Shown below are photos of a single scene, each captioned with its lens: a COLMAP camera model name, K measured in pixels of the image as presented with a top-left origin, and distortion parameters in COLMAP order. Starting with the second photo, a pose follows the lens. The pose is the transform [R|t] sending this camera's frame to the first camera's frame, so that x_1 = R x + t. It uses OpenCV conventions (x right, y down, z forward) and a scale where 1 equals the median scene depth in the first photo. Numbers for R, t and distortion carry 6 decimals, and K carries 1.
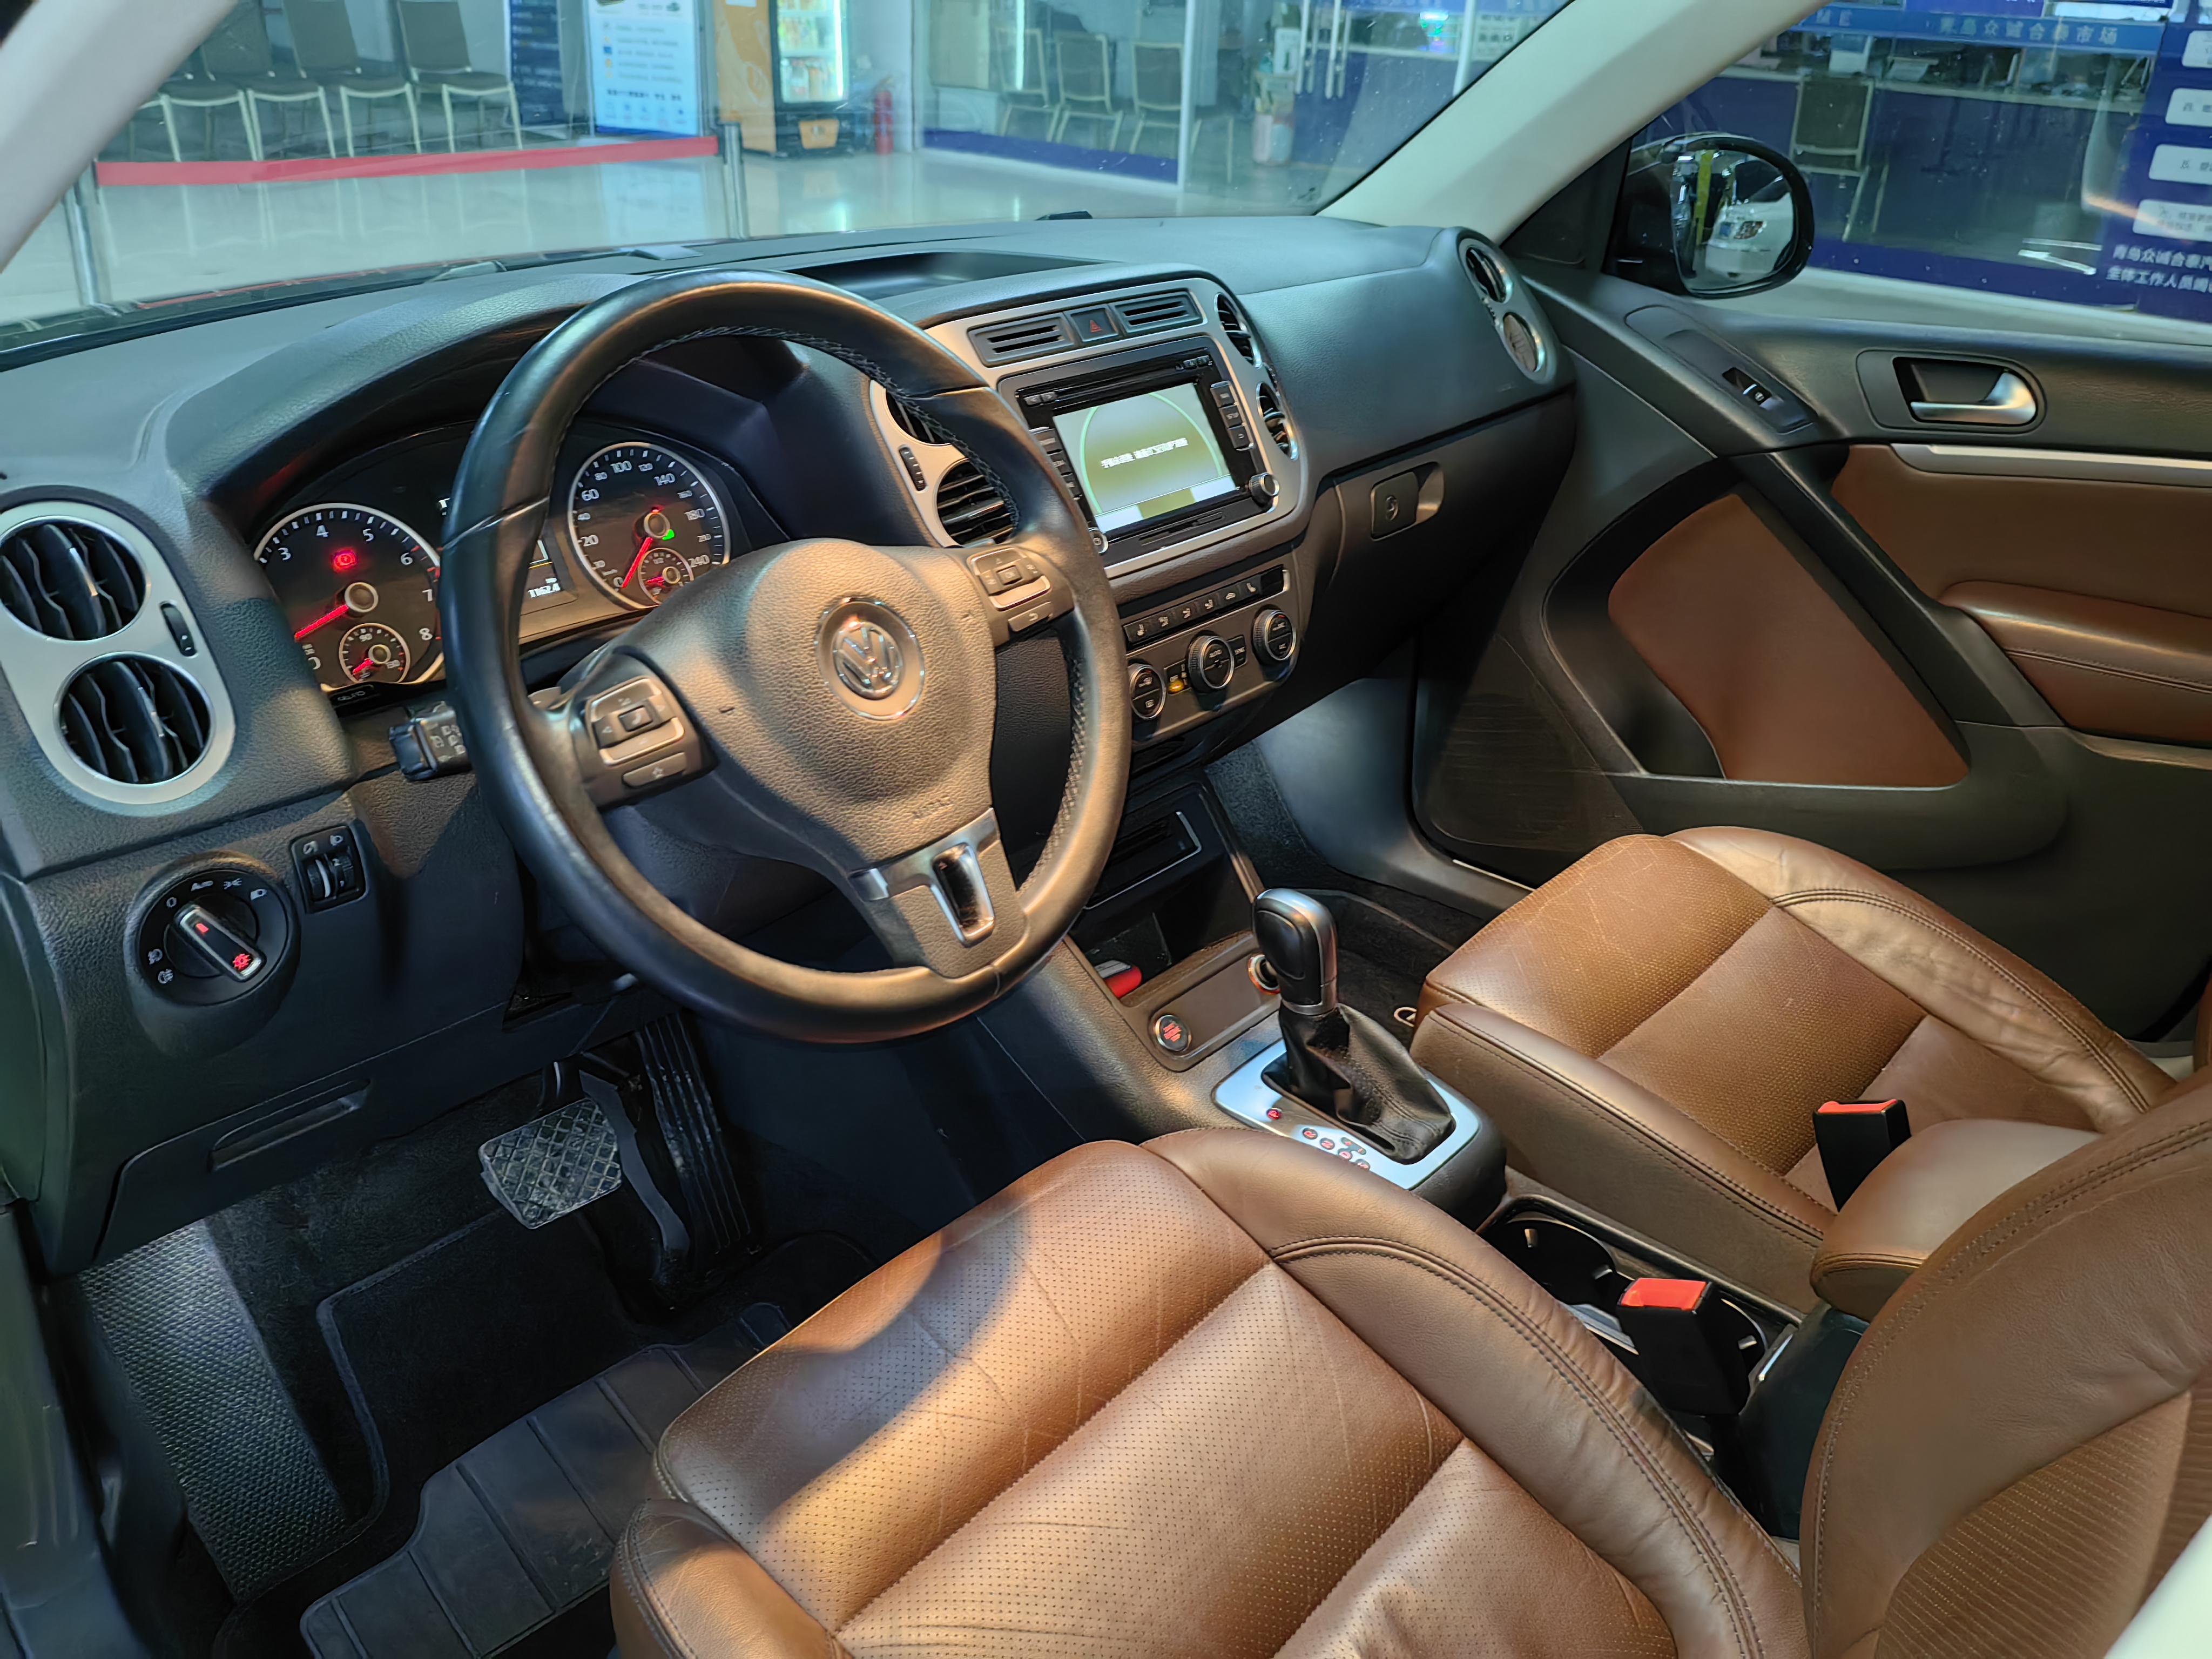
lens RADIAL K [[1770.2, 0, 1092.6], [0, 1770.2, 818.3], [0, 0, 1]] dist [0.003051, -0.012817]
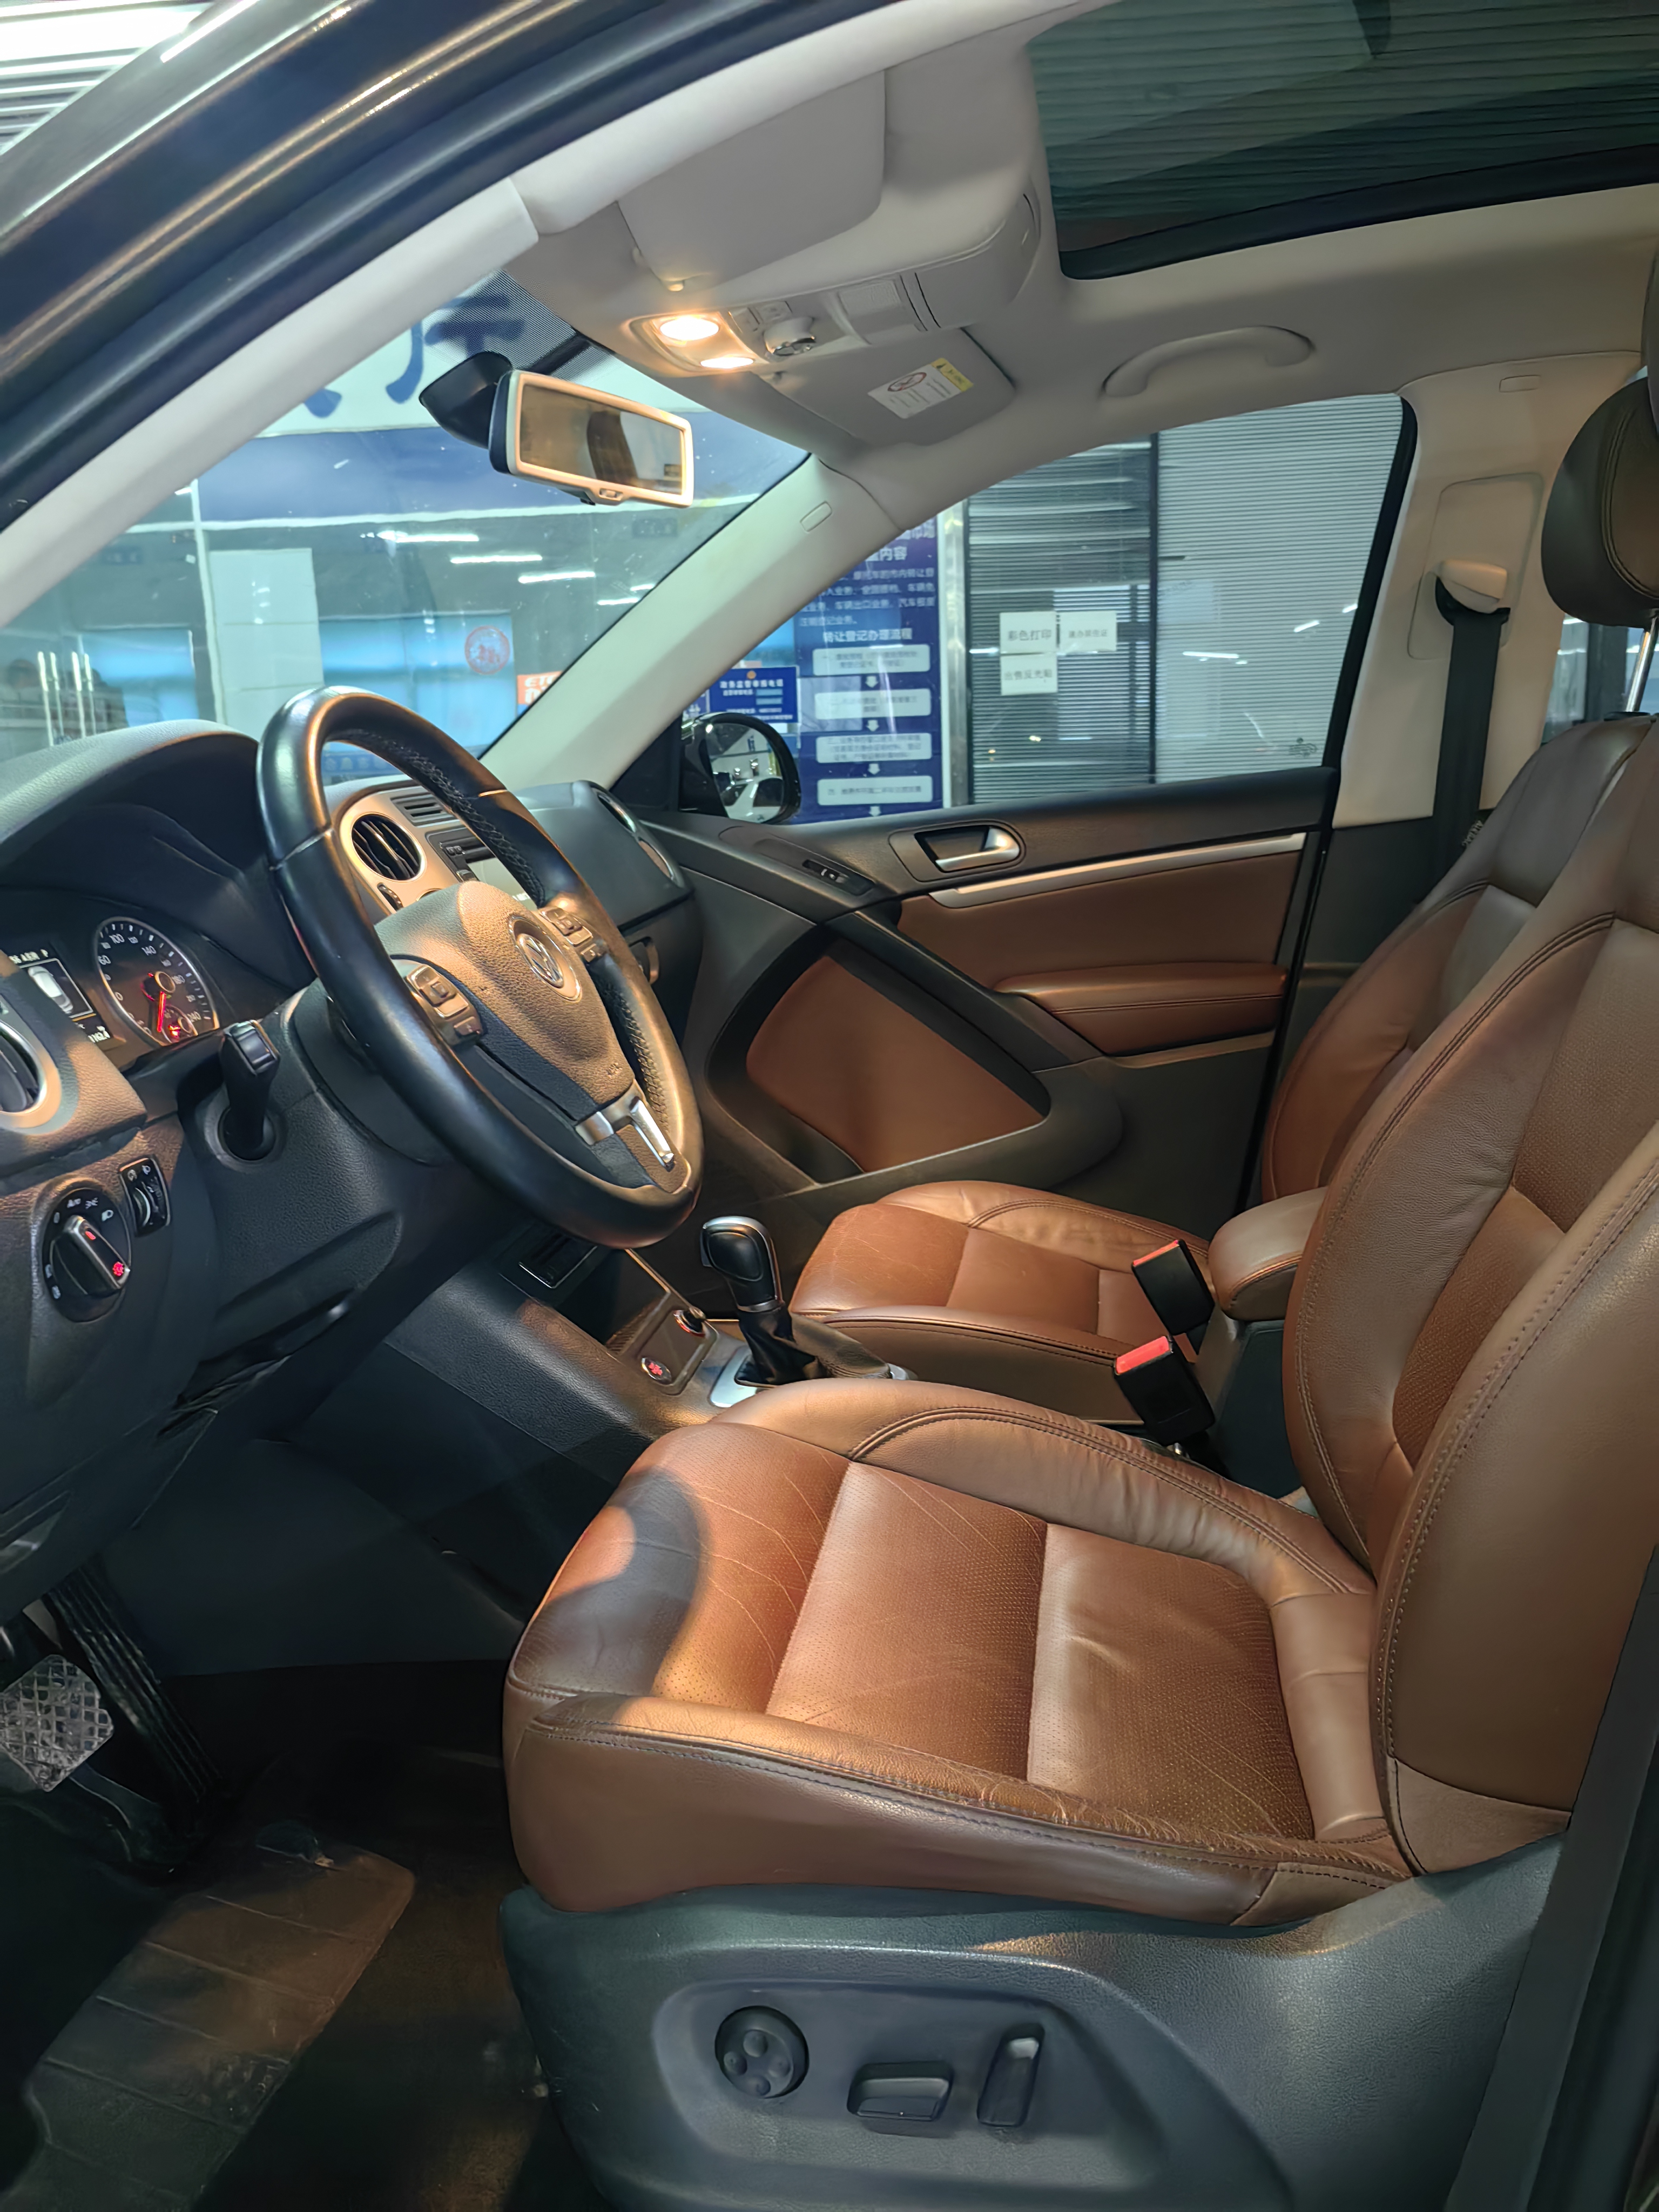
lens RADIAL K [[1770.2, 0, 842.9], [0, 1770.2, 1088.2], [0, 0, 1]] dist [0.003051, -0.012817]
pose [[0.838974, -0.166904, 0.517944, -0.429802], [0.298284, 0.937123, -0.181183, 0.199922], [-0.455137, 0.306502, 0.836007, -0.080508]]
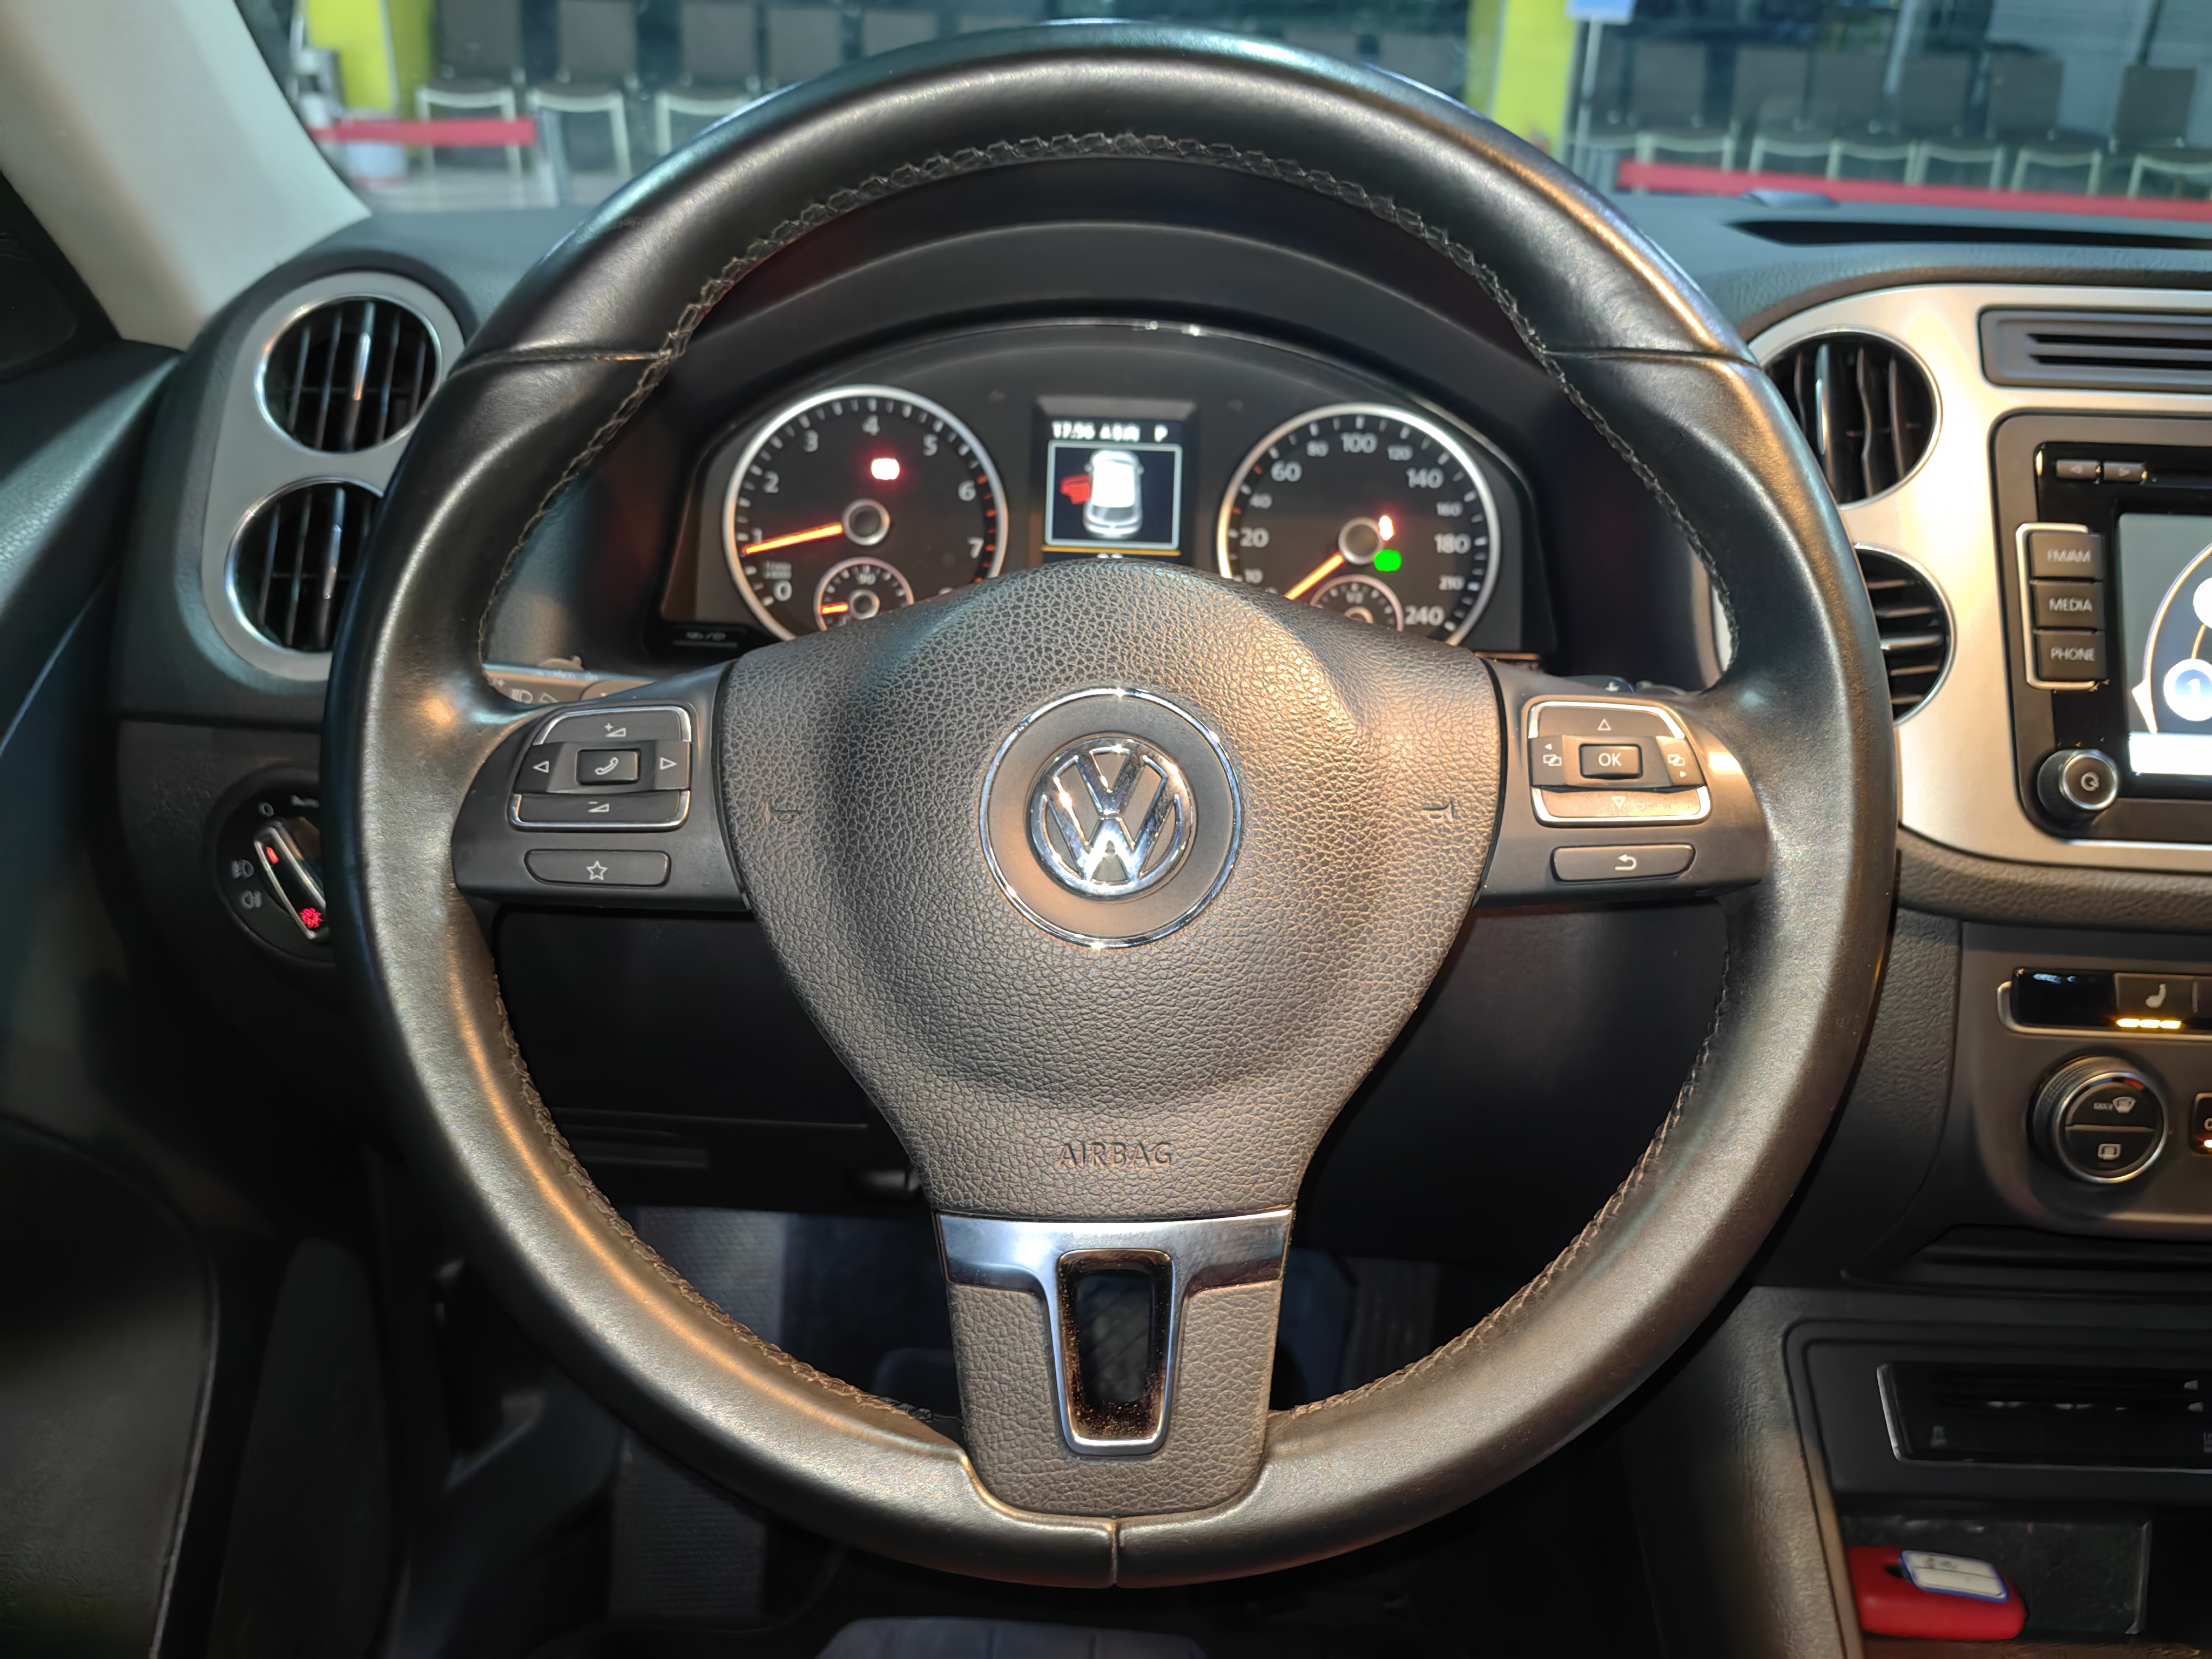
lens RADIAL K [[1770.2, 0, 1105.1], [0, 1770.2, 796.1], [0, 0, 1]] dist [0.003051, -0.012817]
pose [[0.652849, 0.316646, -0.688130, 0.142630], [-0.350367, 0.931649, 0.096298, -0.099295], [0.671588, 0.178230, 0.719169, 0.455394]]
